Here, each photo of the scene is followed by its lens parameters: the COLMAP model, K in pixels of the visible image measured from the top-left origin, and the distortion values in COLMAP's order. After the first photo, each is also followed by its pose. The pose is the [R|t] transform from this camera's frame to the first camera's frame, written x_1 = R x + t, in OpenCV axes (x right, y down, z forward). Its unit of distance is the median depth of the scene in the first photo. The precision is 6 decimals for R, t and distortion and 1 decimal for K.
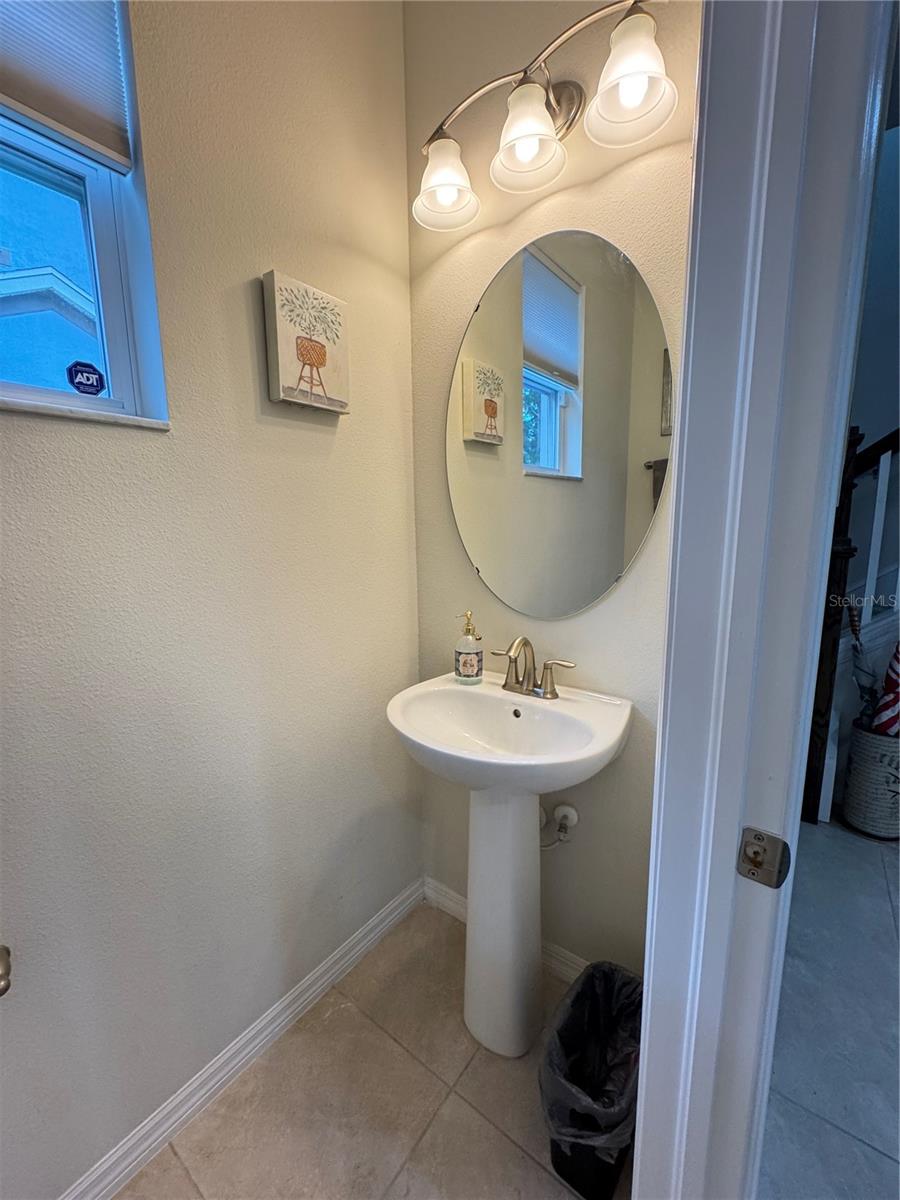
lens RADIAL K [[480.7, 0, 450.0], [0, 480.7, 600.0], [0, 0, 1]] dist [-0.004021, -0.000140]
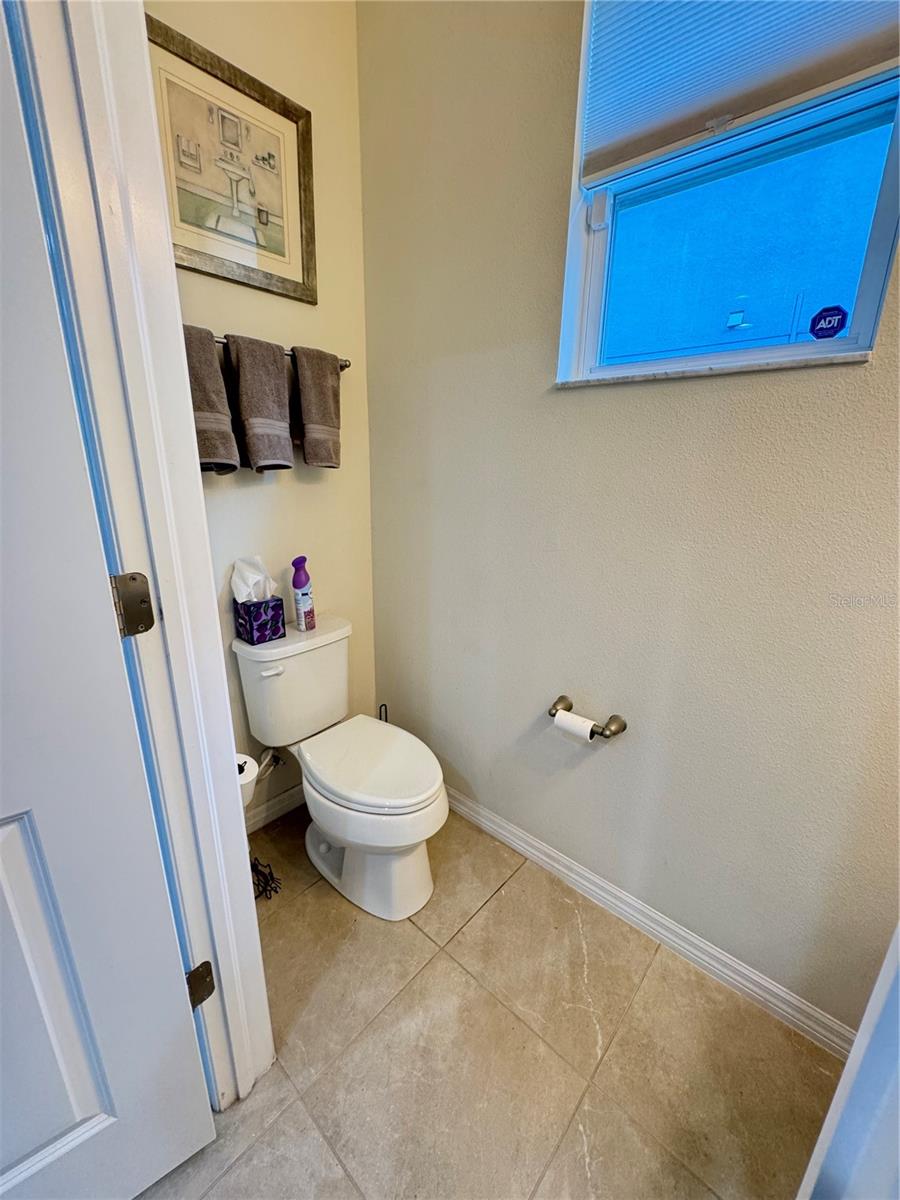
lens RADIAL K [[480.7, 0, 450.0], [0, 480.7, 600.0], [0, 0, 1]] dist [-0.004021, -0.000140]
pose [[-0.089062, 0.293210, -0.951891, 0.509868], [-0.178986, 0.935420, 0.304883, -0.057335], [0.979812, 0.197528, -0.030830, 0.325790]]
